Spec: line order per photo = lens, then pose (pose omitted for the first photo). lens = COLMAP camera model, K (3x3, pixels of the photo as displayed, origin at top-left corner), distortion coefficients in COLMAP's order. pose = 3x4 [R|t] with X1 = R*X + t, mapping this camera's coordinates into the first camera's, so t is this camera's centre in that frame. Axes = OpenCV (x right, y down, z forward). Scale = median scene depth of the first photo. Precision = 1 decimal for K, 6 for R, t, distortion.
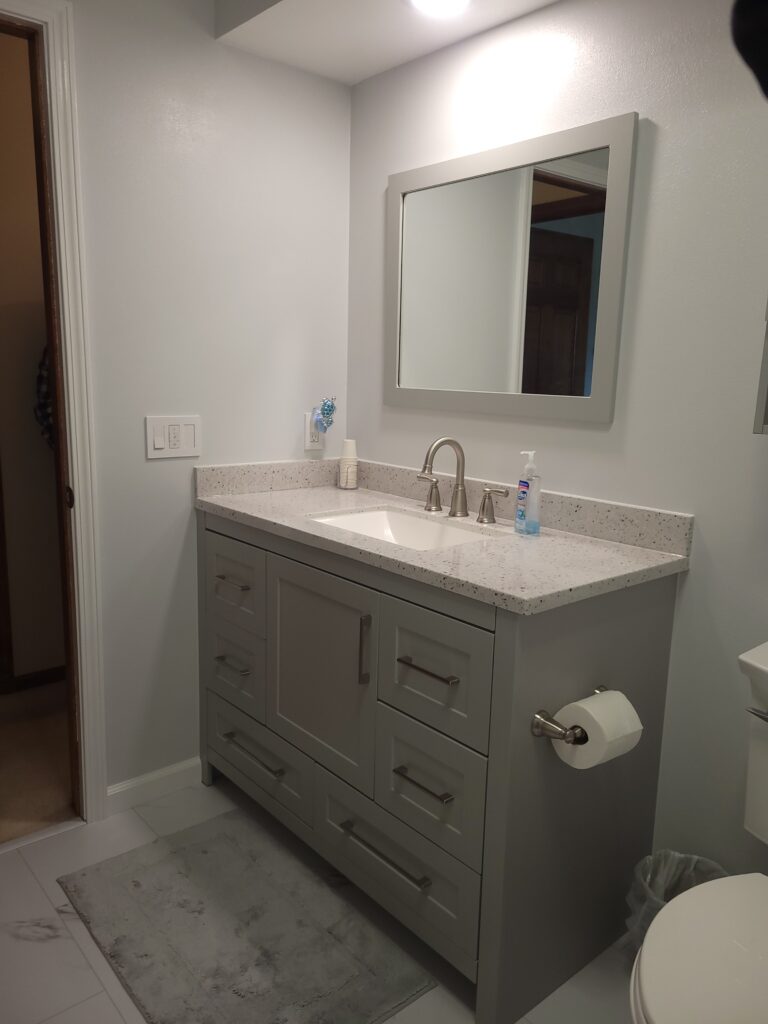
lens RADIAL K [[778.6, 0, 385.1], [0, 778.6, 513.1], [0, 0, 1]] dist [0.025319, -0.004403]
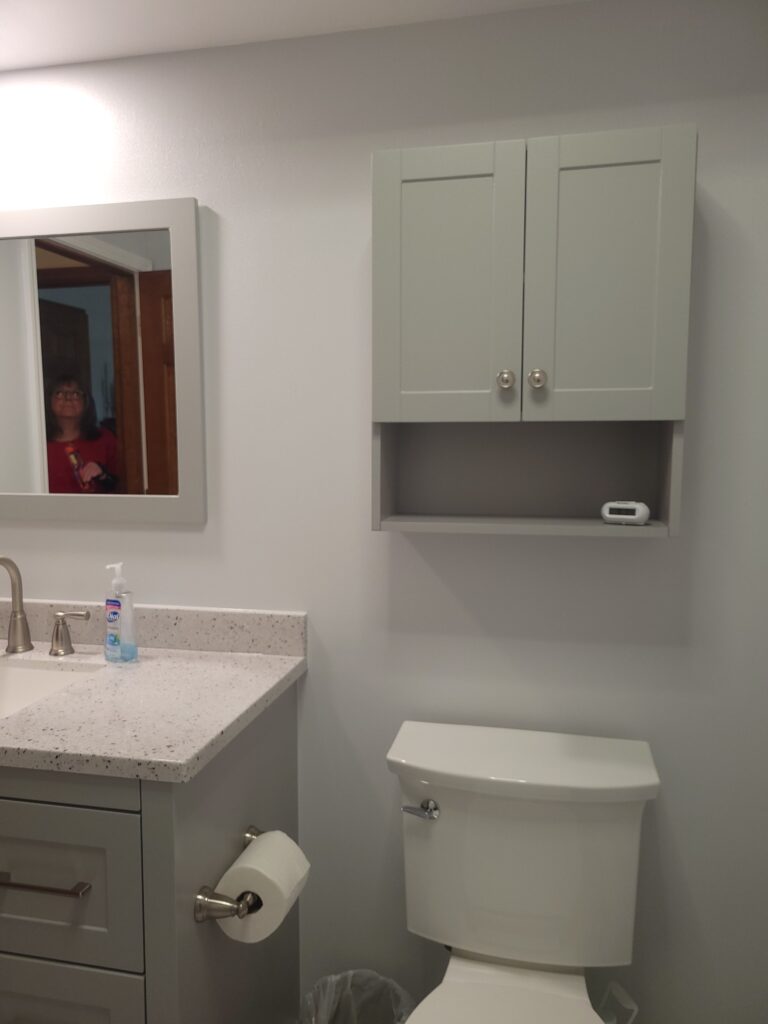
lens RADIAL K [[778.6, 0, 383.8], [0, 778.6, 507.0], [0, 0, 1]] dist [0.025319, -0.004403]
pose [[0.797397, -0.081228, 0.597963, -0.093905], [0.132481, 0.990289, -0.042145, -0.072753], [-0.588733, 0.112826, 0.800415, 0.154585]]
